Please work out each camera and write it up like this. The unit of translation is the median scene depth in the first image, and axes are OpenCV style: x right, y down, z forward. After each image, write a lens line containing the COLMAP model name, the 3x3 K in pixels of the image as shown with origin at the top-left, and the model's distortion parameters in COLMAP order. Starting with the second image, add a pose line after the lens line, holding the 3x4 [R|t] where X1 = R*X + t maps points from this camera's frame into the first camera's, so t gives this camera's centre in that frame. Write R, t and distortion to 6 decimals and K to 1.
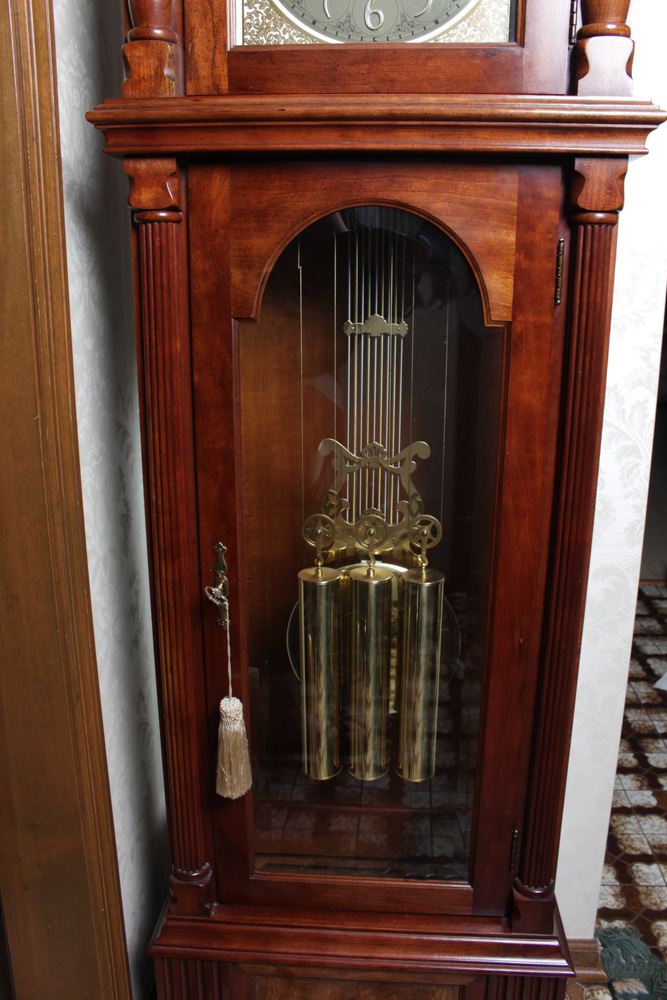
lens RADIAL K [[832.3, 0, 340.9], [0, 832.3, 495.0], [0, 0, 1]] dist [-0.152978, 0.113221]
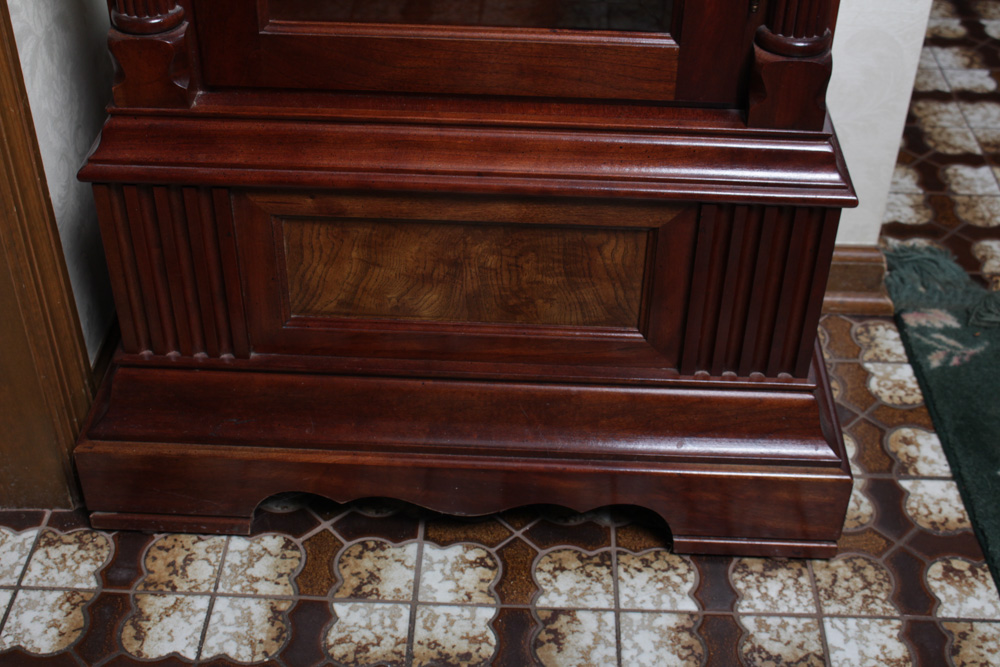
lens RADIAL K [[1336.6, 0, 499.0], [0, 1336.6, 361.3], [0, 0, 1]] dist [-0.078360, 0.050188]
pose [[0.999662, -0.007002, 0.025043, 0.022404], [-0.003822, 0.913047, 0.407835, 0.336321], [-0.025721, -0.407793, 0.912712, 0.119641]]
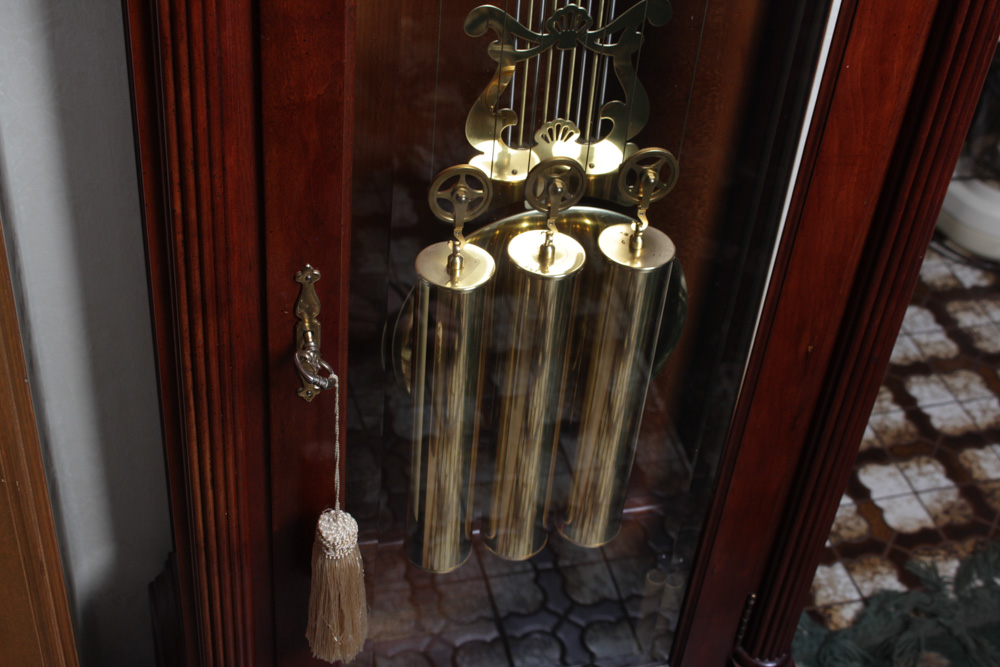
lens RADIAL K [[1407.9, 0, 500.0], [0, 1407.9, 333.5], [0, 0, 1]] dist [-0.031578, -0.039699]
pose [[0.944246, -0.147091, 0.294558, -0.276698], [0.008185, 0.904867, 0.425616, -0.254530], [-0.329140, -0.399475, 0.855621, 0.192866]]
